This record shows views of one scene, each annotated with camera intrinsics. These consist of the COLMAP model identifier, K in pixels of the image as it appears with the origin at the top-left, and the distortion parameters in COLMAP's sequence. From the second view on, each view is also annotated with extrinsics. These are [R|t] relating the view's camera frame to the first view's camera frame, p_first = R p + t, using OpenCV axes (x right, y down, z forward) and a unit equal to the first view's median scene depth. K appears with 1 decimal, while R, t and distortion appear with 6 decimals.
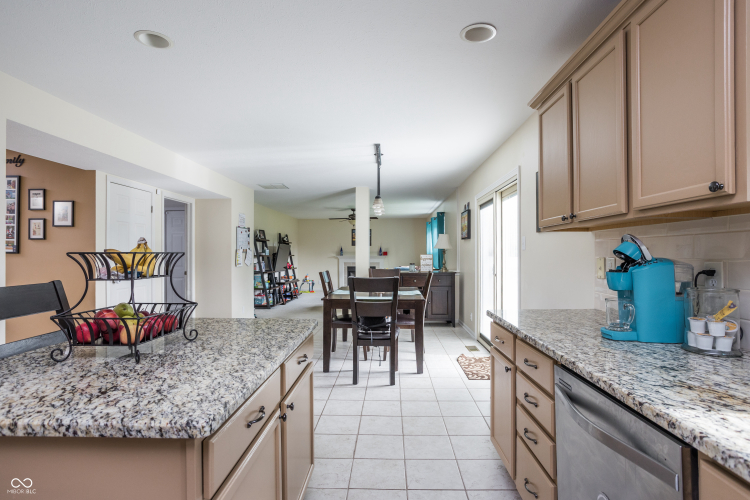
lens RADIAL K [[387.6, 0, 376.4], [0, 387.6, 245.0], [0, 0, 1]] dist [-0.062246, 0.032160]
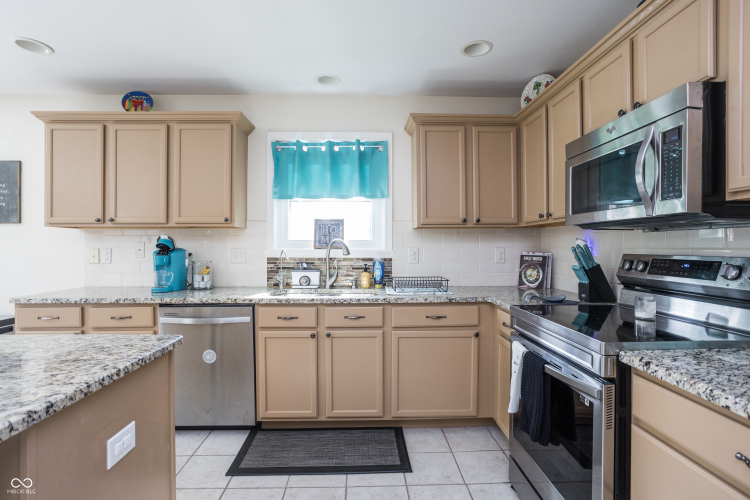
lens RADIAL K [[387.6, 0, 376.4], [0, 387.6, 245.0], [0, 0, 1]] dist [-0.062246, 0.032160]
pose [[-0.068228, 0.005511, 0.997655, -2.243655], [-0.026348, 0.999626, -0.007323, 0.014058], [-0.997322, -0.026786, -0.068057, 0.174307]]
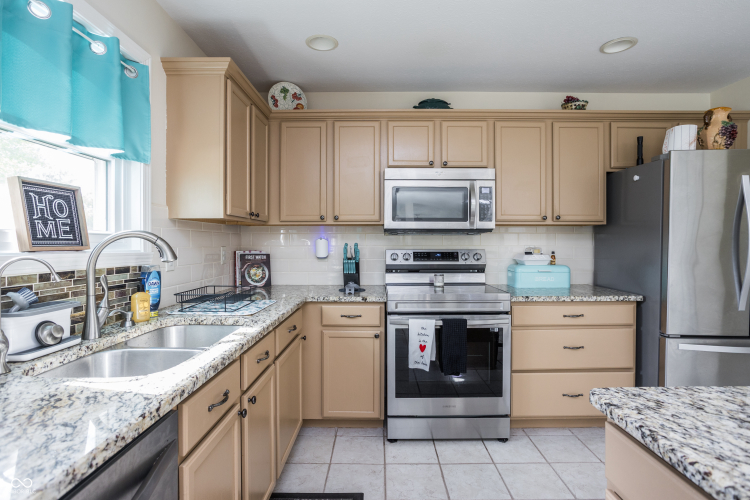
lens RADIAL K [[381.0, 0, 378.0], [0, 381.0, 244.1], [0, 0, 1]] dist [-0.057636, 0.032416]
pose [[-0.999357, 0.004461, -0.035587, 0.211067], [0.005431, 0.999615, -0.027223, 0.055797], [0.035452, -0.027399, -0.998996, 1.974943]]
